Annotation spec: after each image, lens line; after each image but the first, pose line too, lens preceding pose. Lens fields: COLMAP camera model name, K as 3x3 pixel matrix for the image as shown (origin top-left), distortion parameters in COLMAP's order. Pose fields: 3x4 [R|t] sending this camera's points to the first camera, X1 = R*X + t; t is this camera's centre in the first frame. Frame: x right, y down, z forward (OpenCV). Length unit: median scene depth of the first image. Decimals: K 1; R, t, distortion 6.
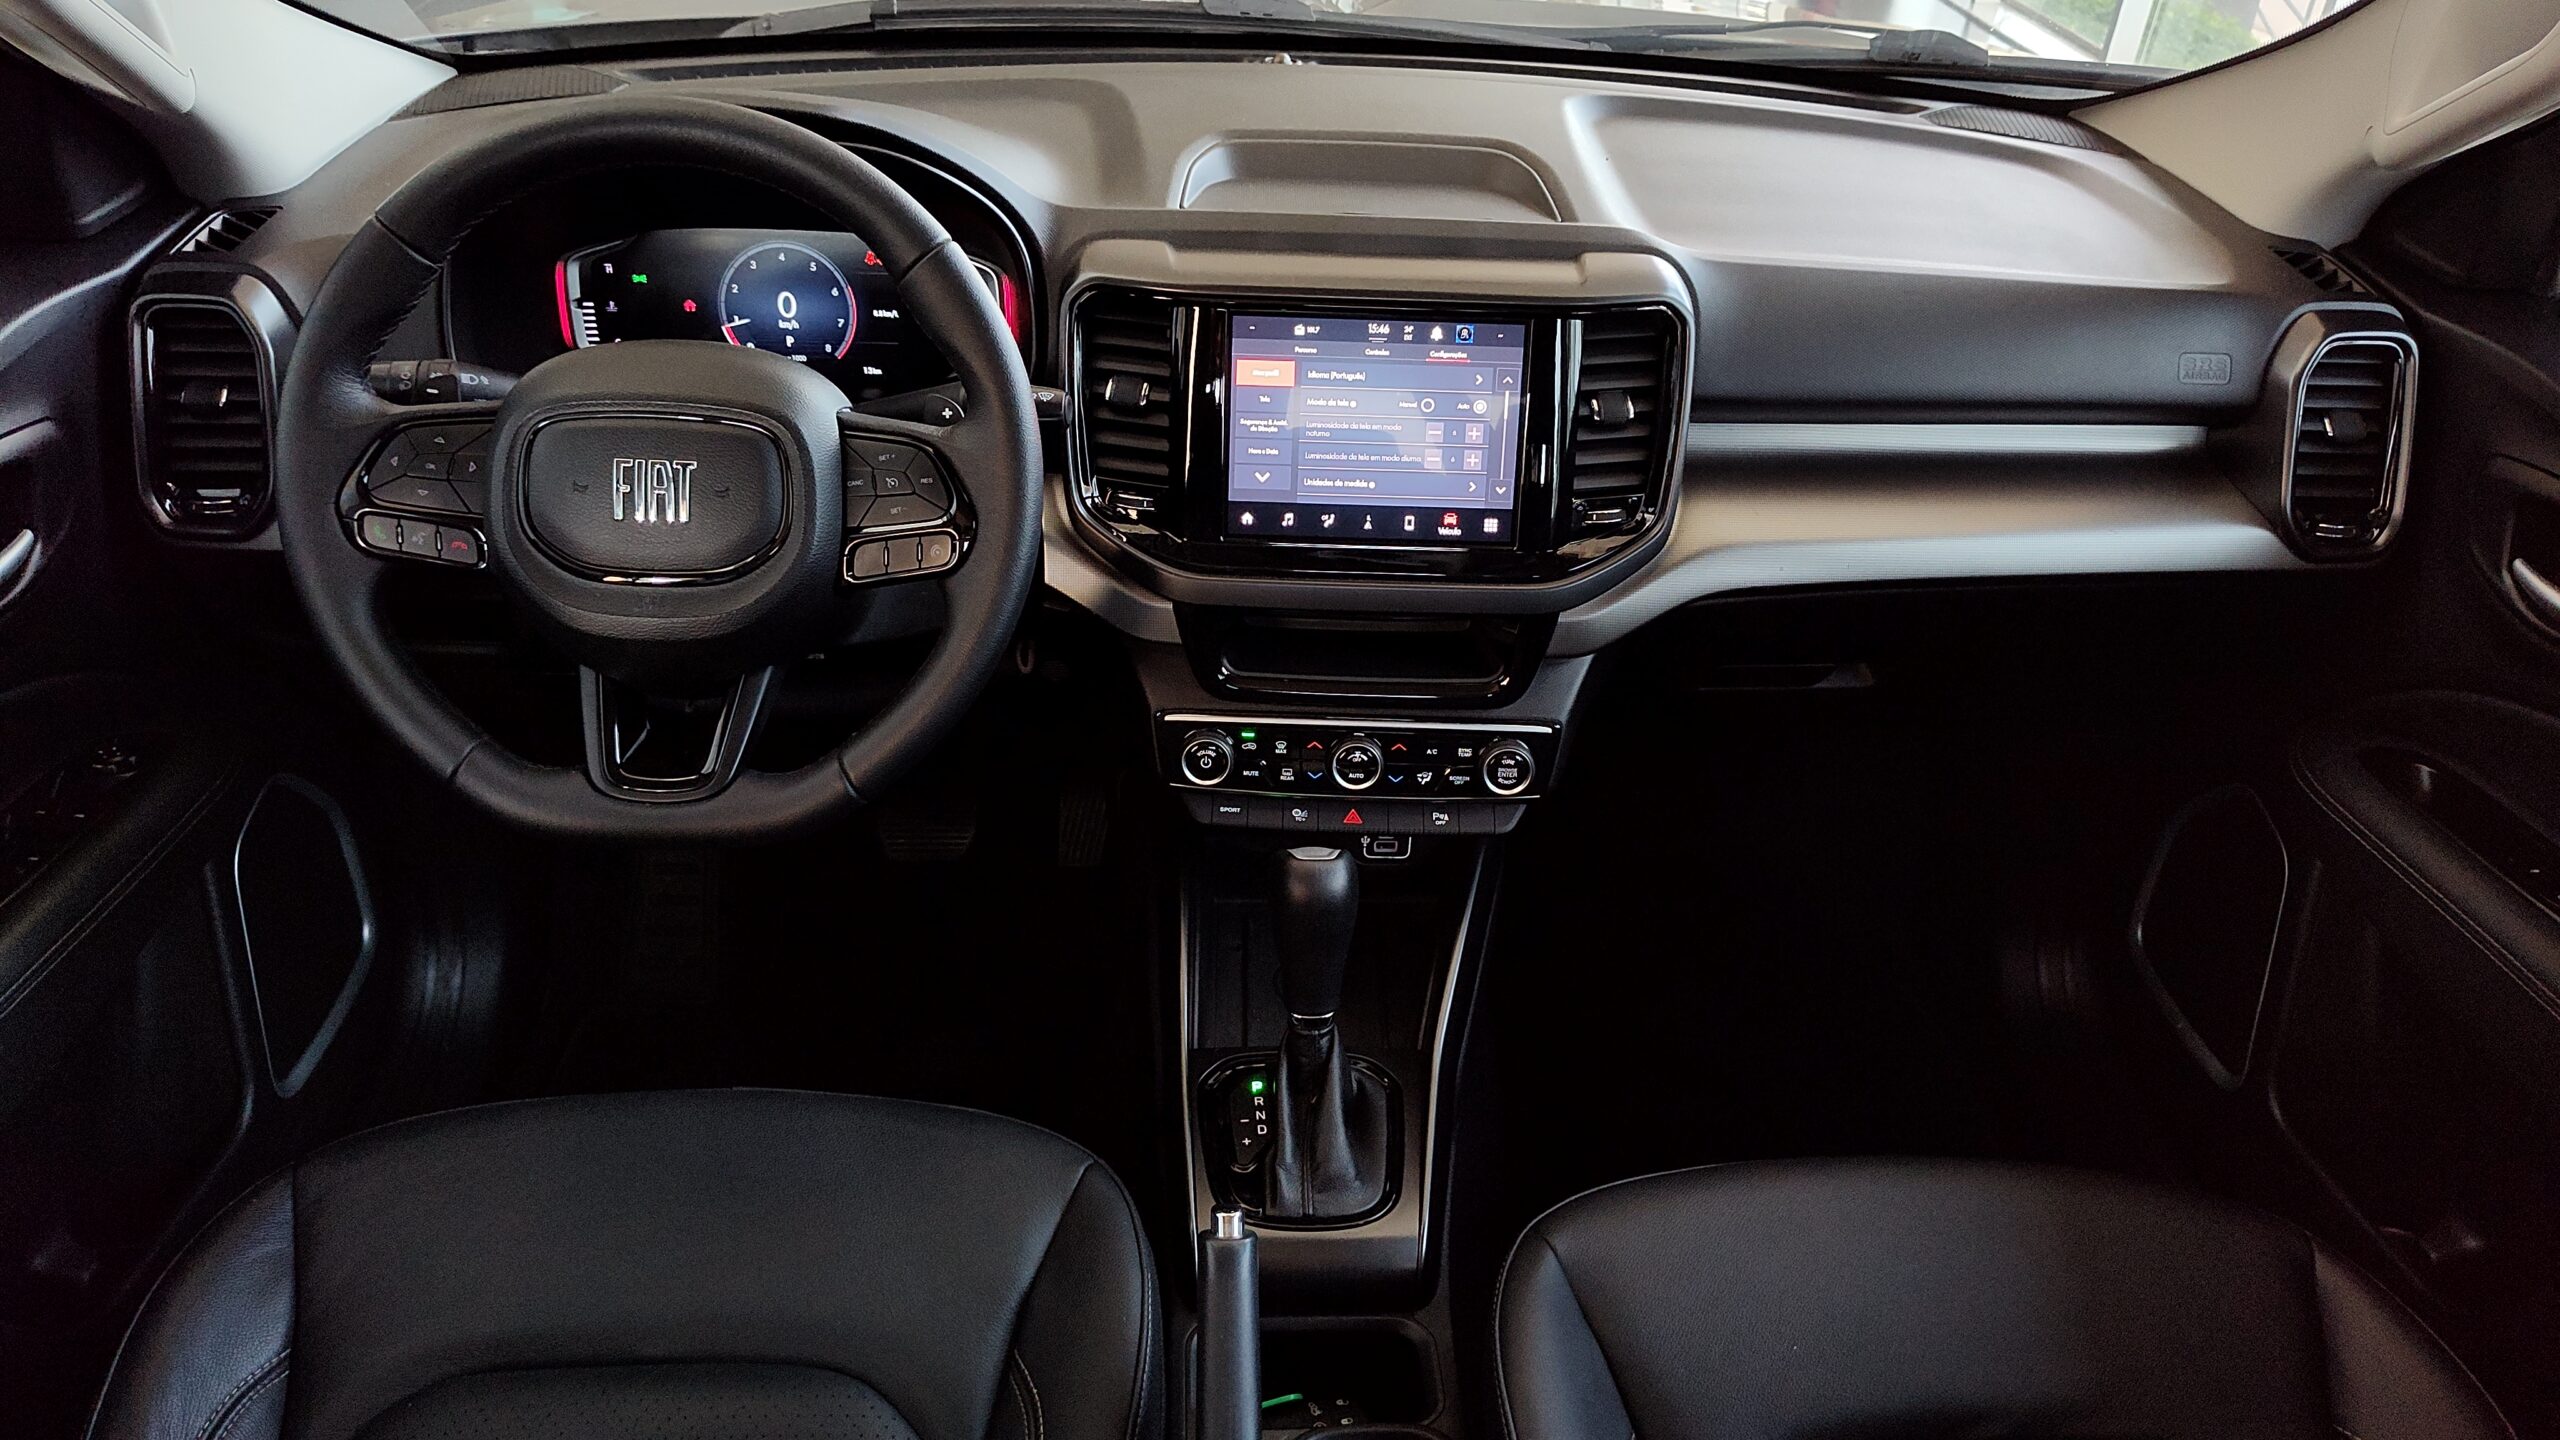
lens RADIAL K [[1782.3, 0, 1300.9], [0, 1782.3, 706.3], [0, 0, 1]] dist [0.010409, -0.024013]
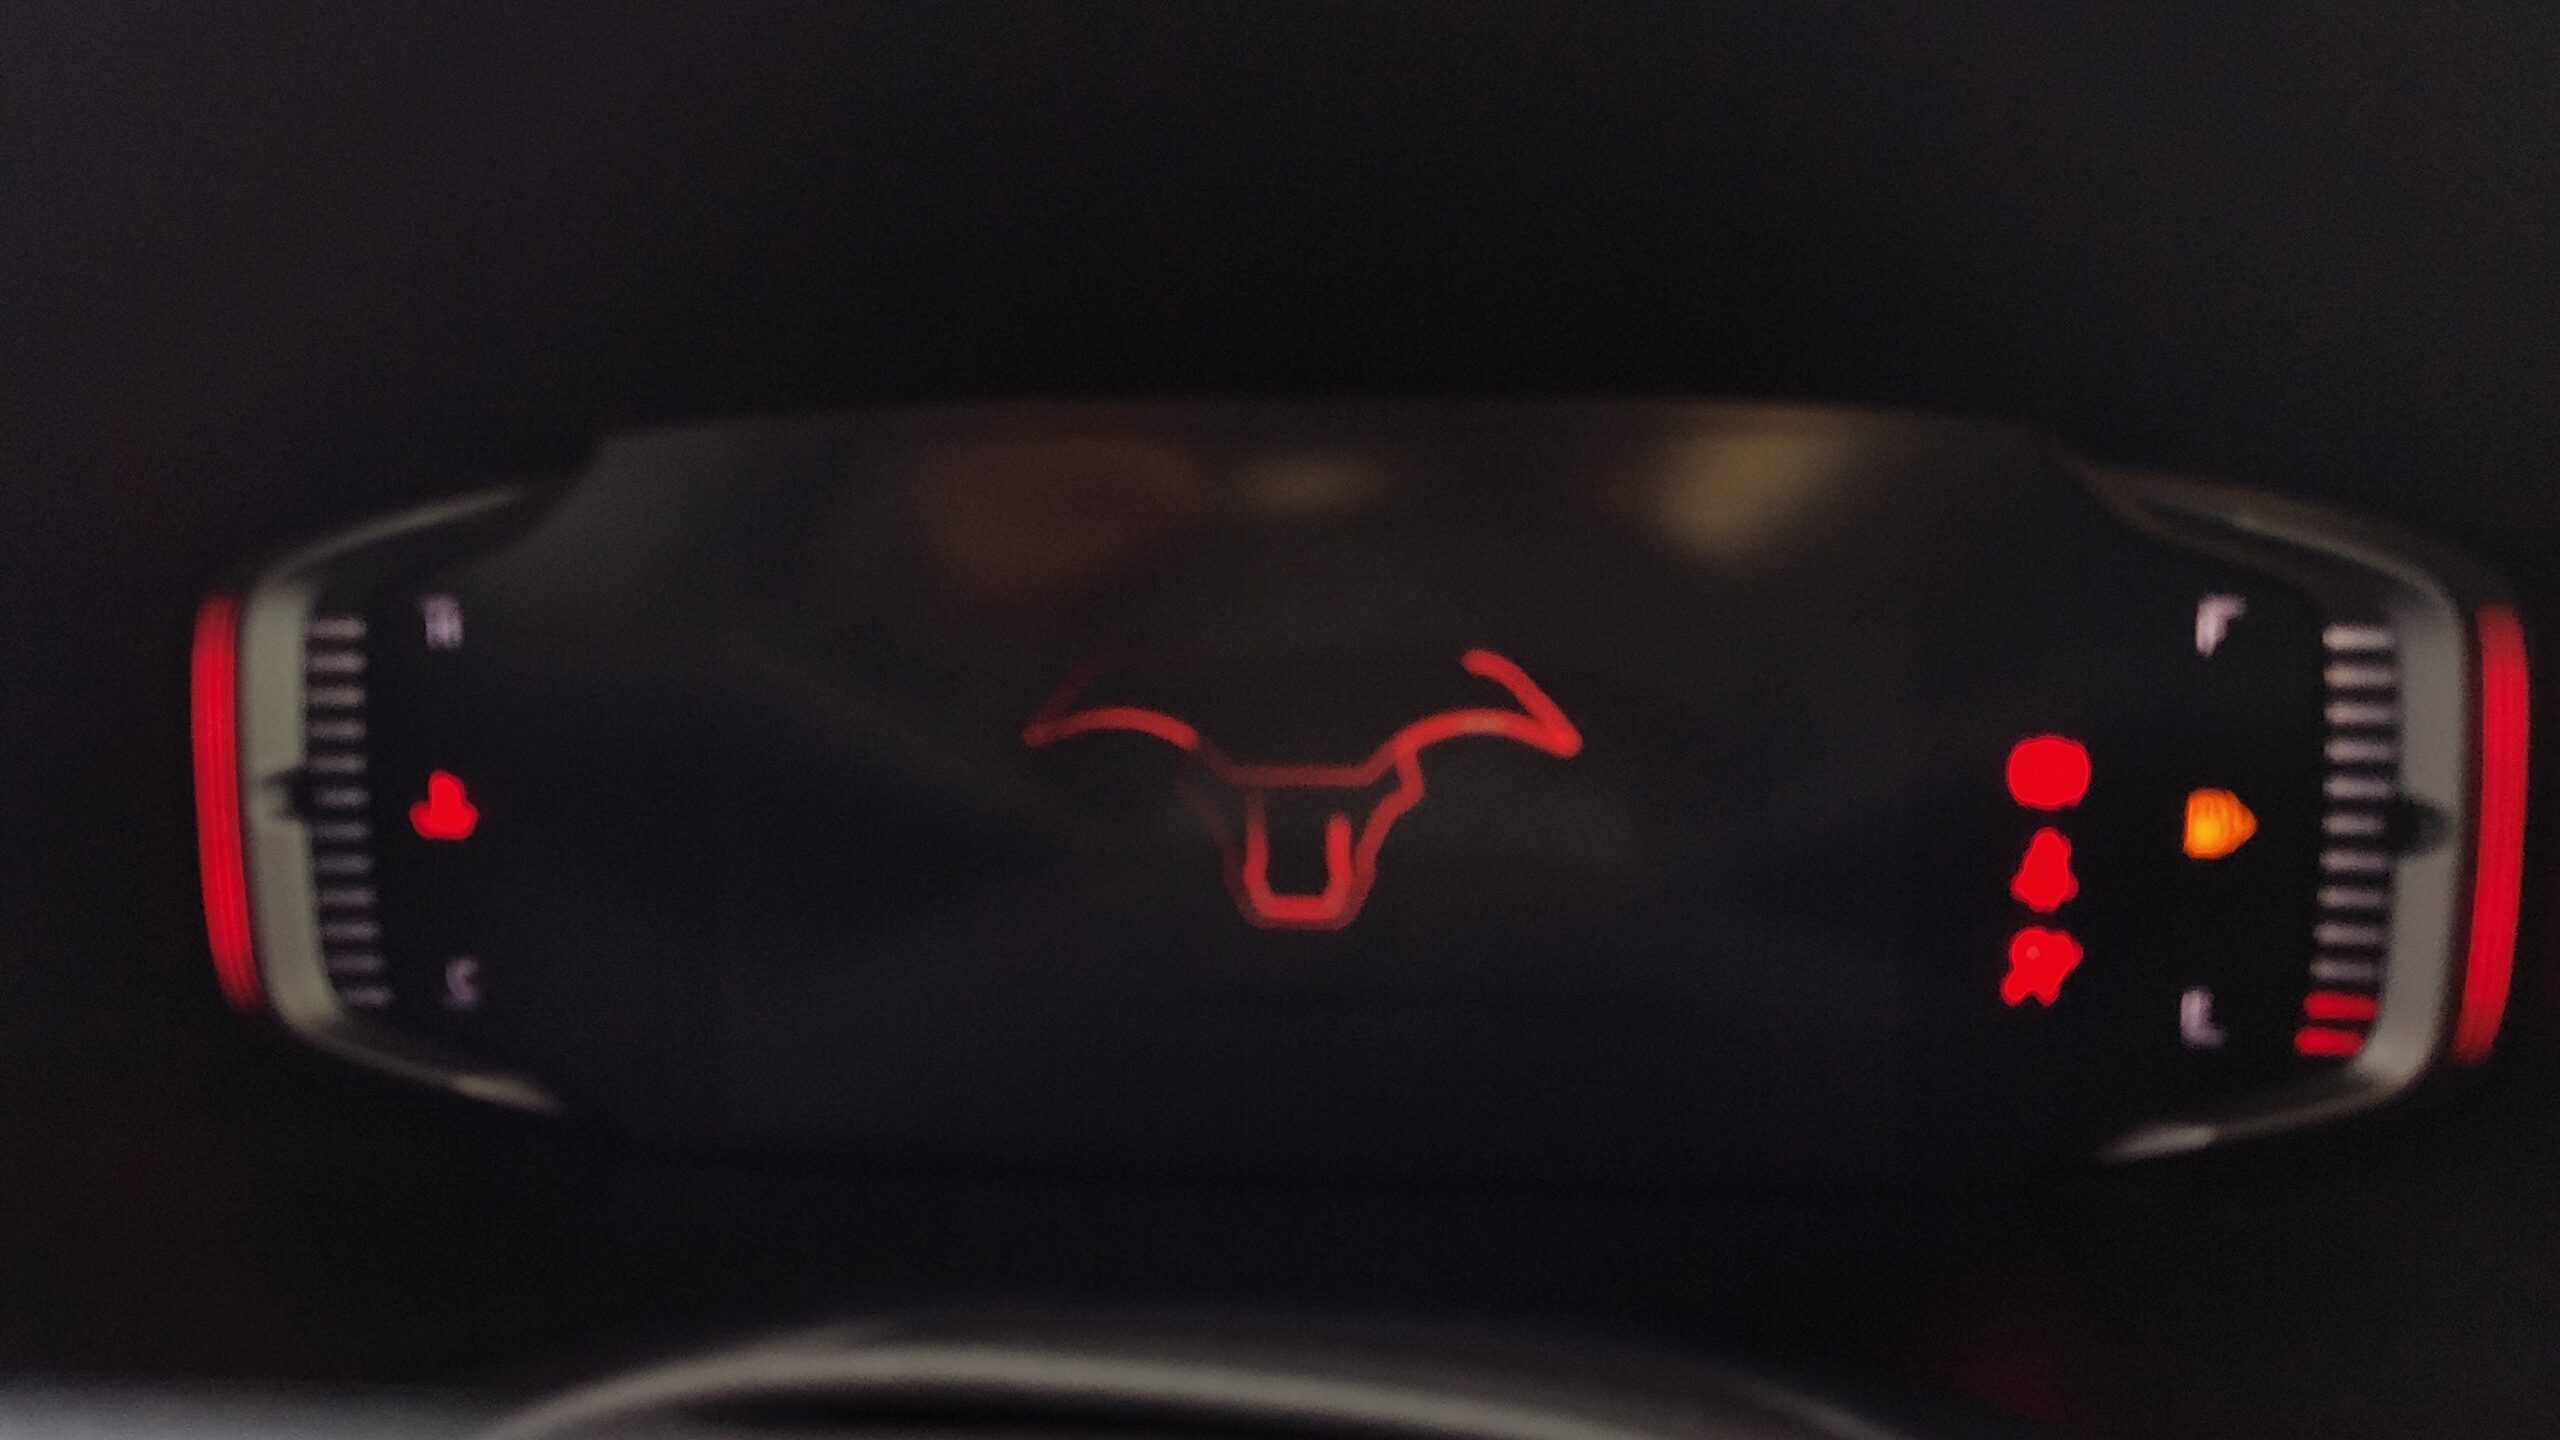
lens RADIAL K [[1782.3, 0, 1288.2], [0, 1782.3, 702.9], [0, 0, 1]] dist [0.010409, -0.024013]
pose [[0.992388, -0.017216, -0.121945, -0.291135], [-0.013580, 0.968845, -0.247295, -0.203751], [0.122403, 0.247068, 0.961236, 0.889433]]
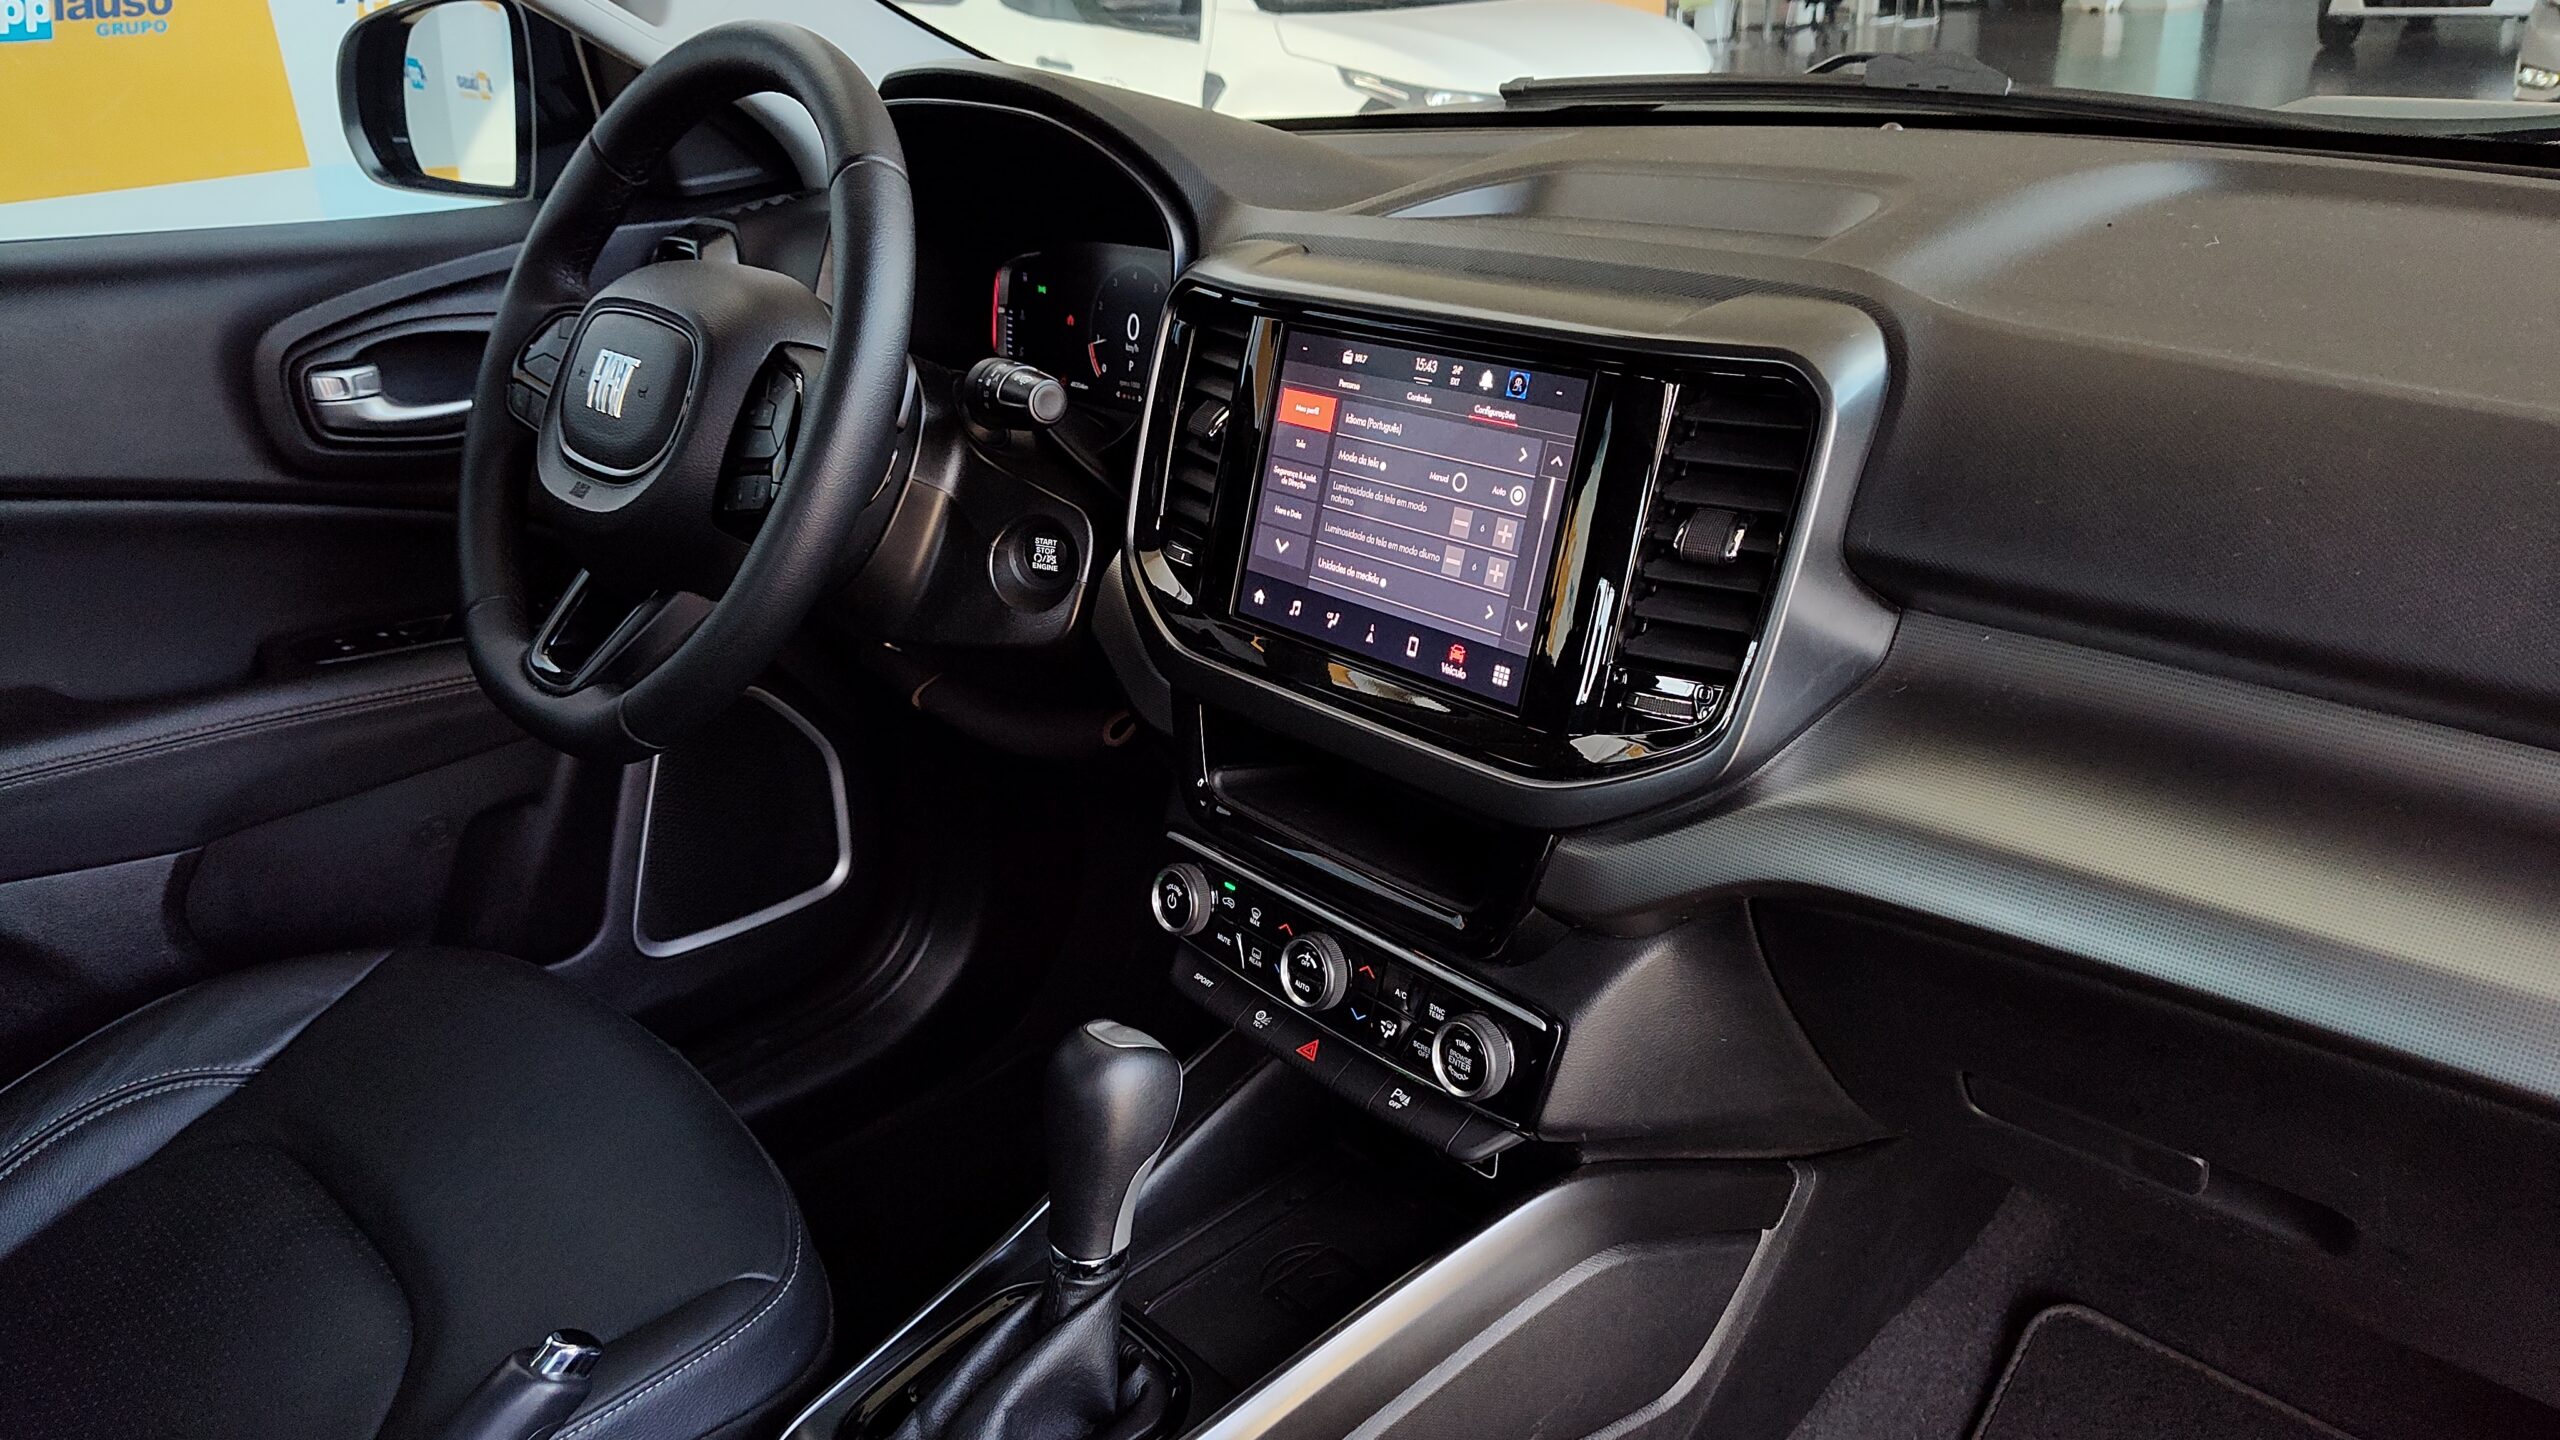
lens RADIAL K [[1782.3, 0, 1272.9], [0, 1782.3, 727.4], [0, 0, 1]] dist [0.010409, -0.024013]
pose [[0.657599, 0.233460, -0.716282, 0.527164], [-0.340701, 0.940150, -0.006363, -0.050829], [0.671927, 0.248222, 0.697782, 0.490667]]
